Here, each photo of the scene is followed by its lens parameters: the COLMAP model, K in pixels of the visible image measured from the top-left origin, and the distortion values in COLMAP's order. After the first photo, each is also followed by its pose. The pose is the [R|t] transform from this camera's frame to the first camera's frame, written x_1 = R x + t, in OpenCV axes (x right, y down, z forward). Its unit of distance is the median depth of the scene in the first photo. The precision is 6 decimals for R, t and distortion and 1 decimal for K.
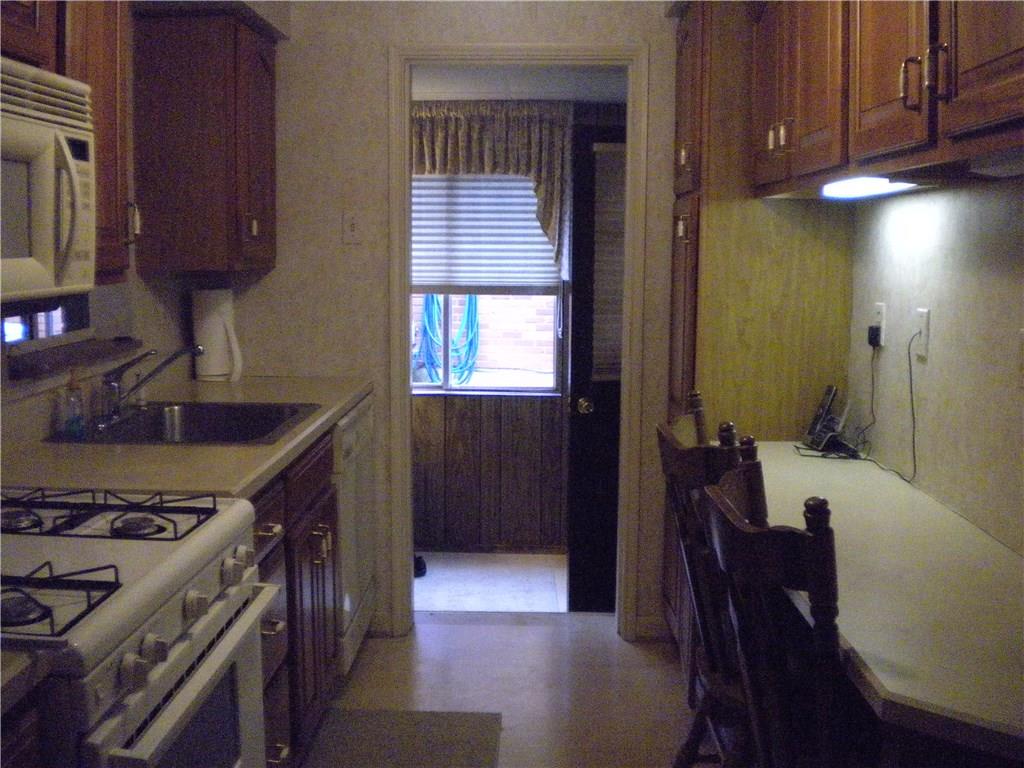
lens RADIAL K [[1093.5, 0, 512.0], [0, 1093.5, 379.5], [0, 0, 1]] dist [-0.012266, -0.353130]
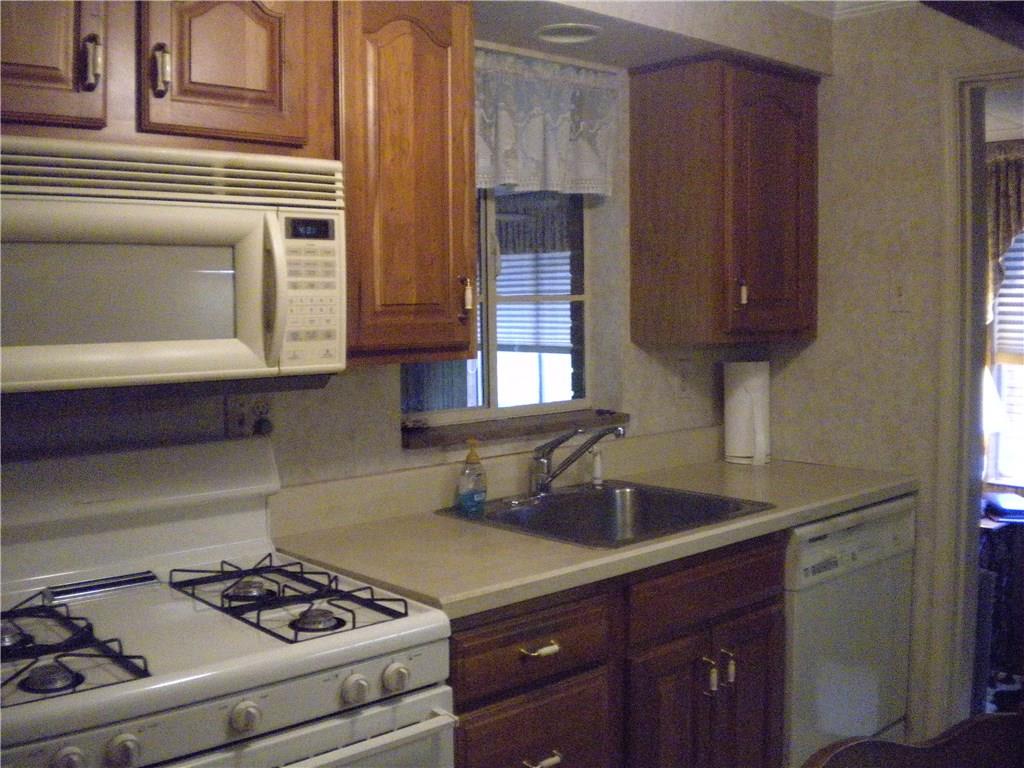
lens RADIAL K [[1072.7, 0, 510.2], [0, 1072.7, 422.6], [0, 0, 1]] dist [-0.002113, -0.935904]
pose [[0.681848, 0.069138, -0.728220, 0.310032], [-0.073925, 0.996939, 0.025433, -0.051803], [0.727749, 0.036492, 0.684872, 0.321145]]
